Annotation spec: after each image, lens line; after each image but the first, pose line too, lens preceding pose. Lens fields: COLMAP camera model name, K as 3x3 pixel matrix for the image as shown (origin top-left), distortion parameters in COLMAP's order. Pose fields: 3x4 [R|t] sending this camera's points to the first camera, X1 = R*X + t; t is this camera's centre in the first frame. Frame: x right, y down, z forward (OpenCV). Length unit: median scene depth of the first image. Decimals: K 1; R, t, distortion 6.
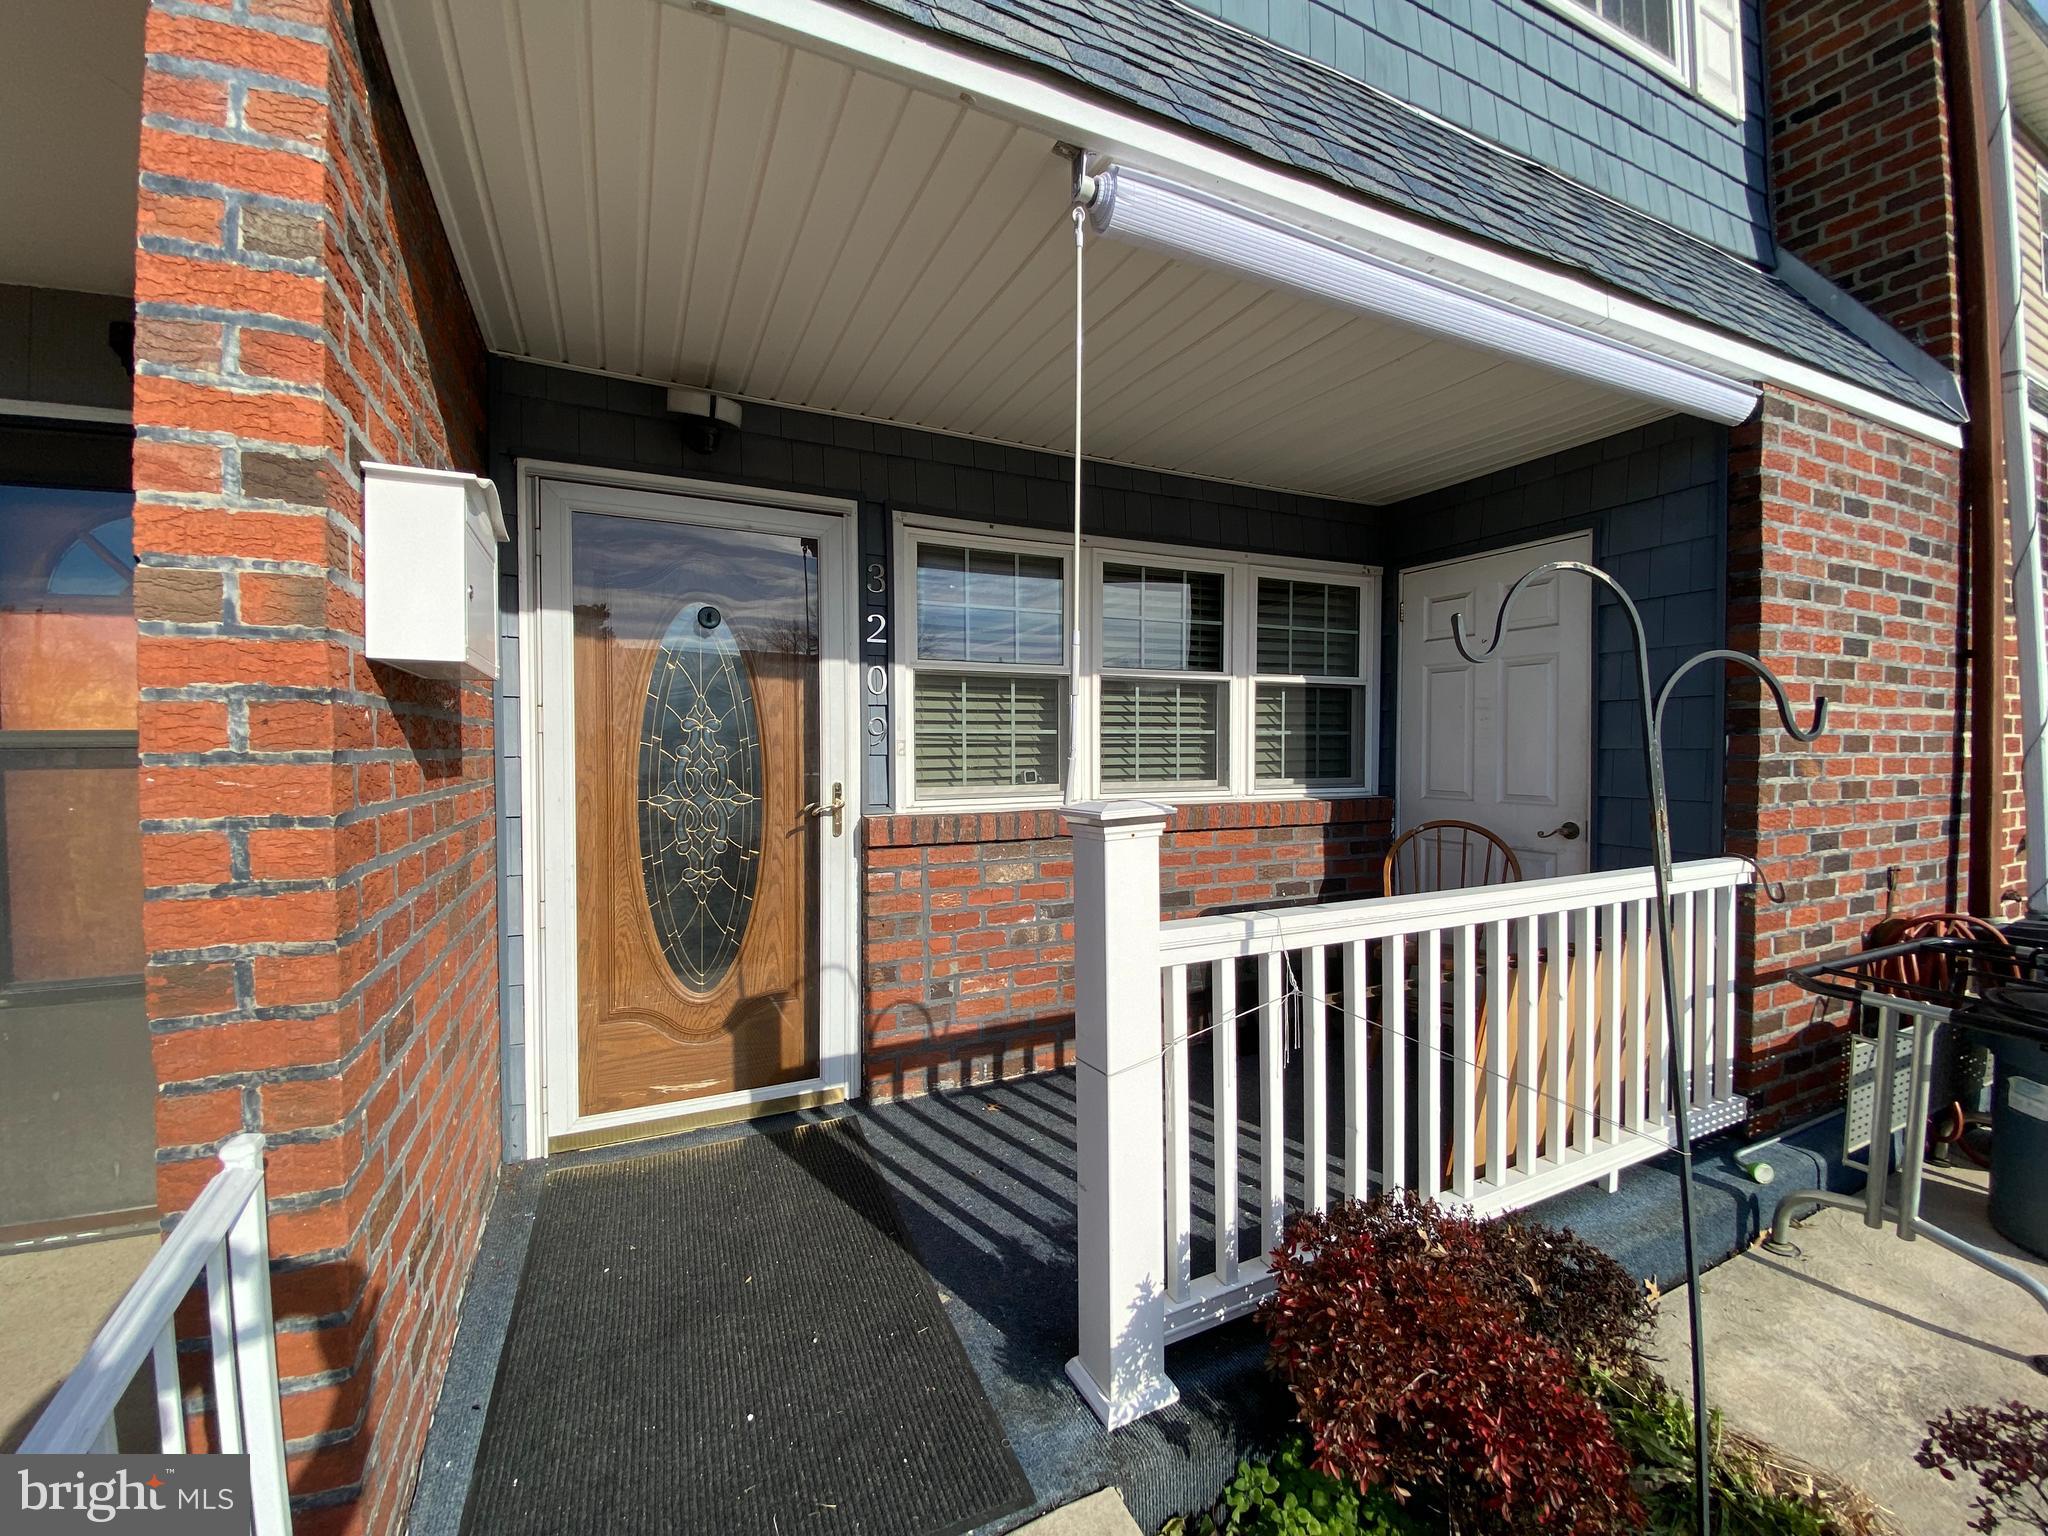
lens RADIAL K [[826.7, 0, 1010.8], [0, 826.7, 779.4], [0, 0, 1]] dist [0.009667, -0.010394]
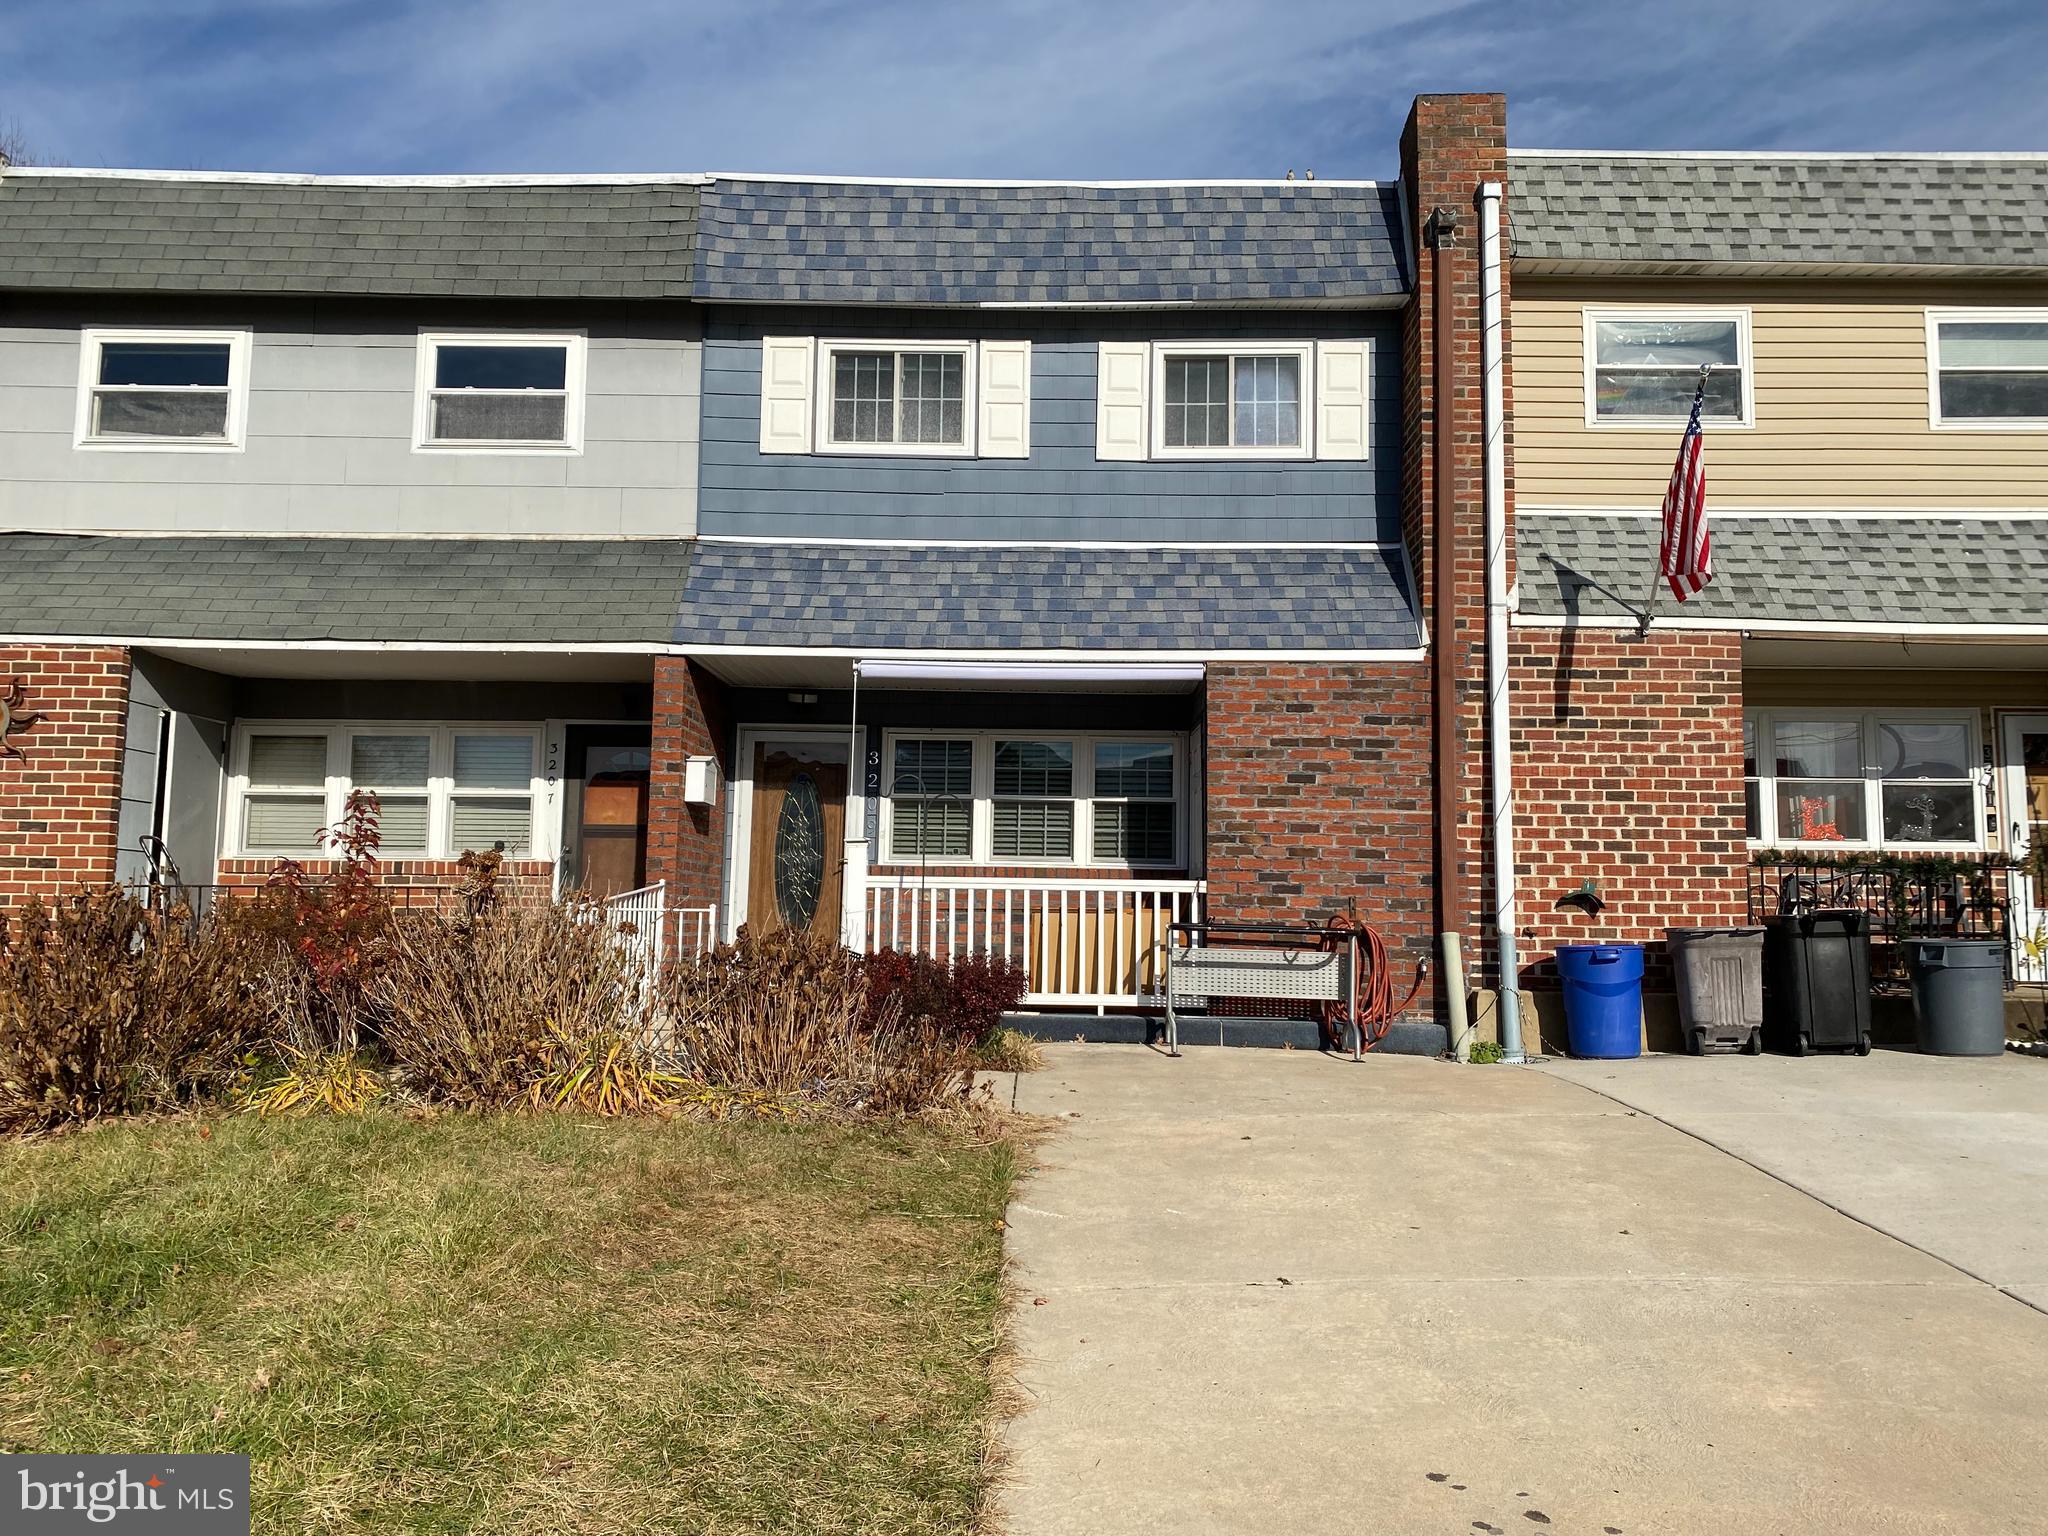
lens RADIAL K [[1544.9, 0, 1027.5], [0, 1544.9, 765.0], [0, 0, 1]] dist [0.000238, 0.000012]
pose [[0.900450, -0.027169, -0.434111, 2.066029], [-0.034417, 0.990468, -0.133377, 0.322976], [0.433597, 0.135040, 0.890931, -2.588654]]
